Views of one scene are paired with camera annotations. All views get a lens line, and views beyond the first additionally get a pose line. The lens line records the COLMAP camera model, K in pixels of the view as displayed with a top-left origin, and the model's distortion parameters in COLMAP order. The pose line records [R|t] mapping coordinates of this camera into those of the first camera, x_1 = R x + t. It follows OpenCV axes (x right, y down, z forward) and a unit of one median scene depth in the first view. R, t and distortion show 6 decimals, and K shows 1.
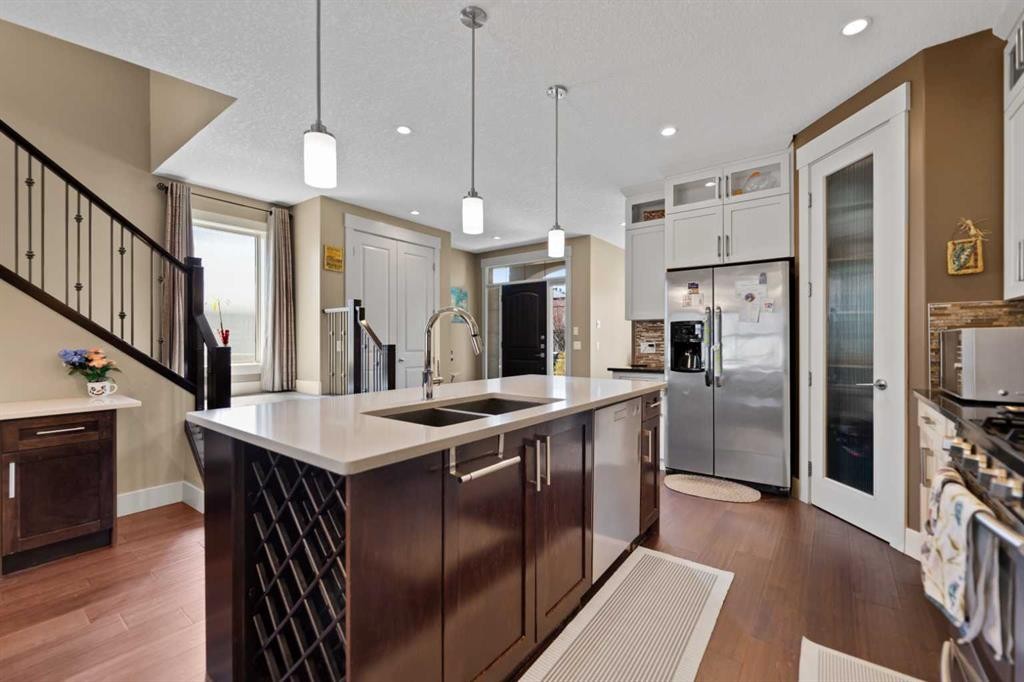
lens RADIAL K [[425.8, 0, 512.0], [0, 425.8, 341.0], [0, 0, 1]] dist [-0.000849, -0.000022]
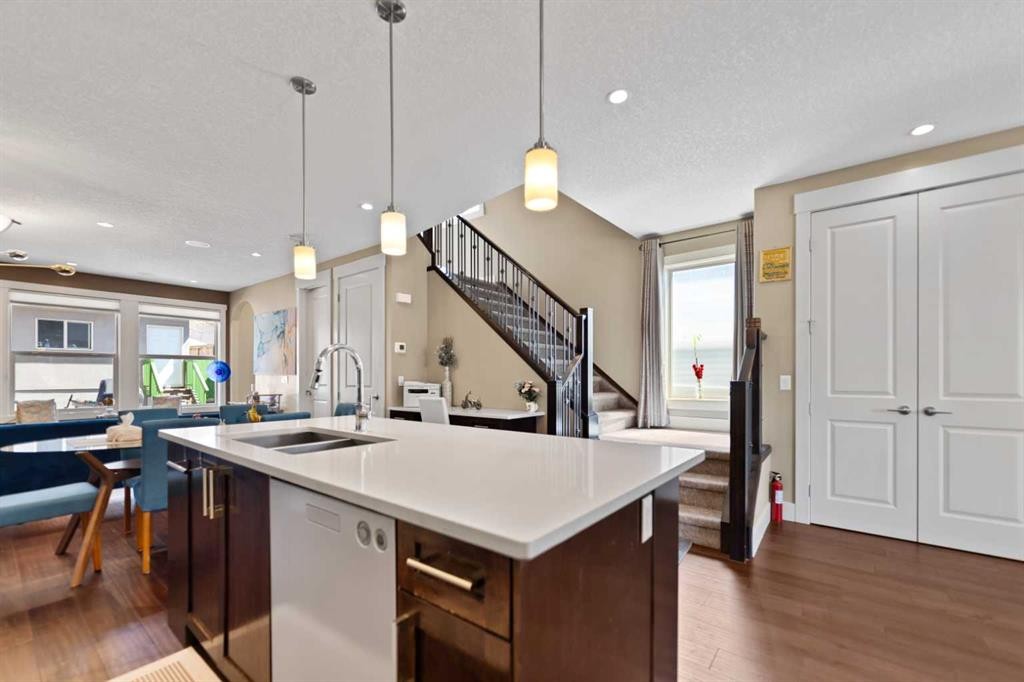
lens RADIAL K [[424.0, 0, 511.5], [0, 424.0, 377.2], [0, 0, 1]] dist [-0.000914, -0.000010]
pose [[-0.016380, 0.003467, -0.999860, 0.404824], [0.000100, 0.999994, 0.003466, 0.000422], [0.999866, -0.000043, -0.016380, 0.678781]]
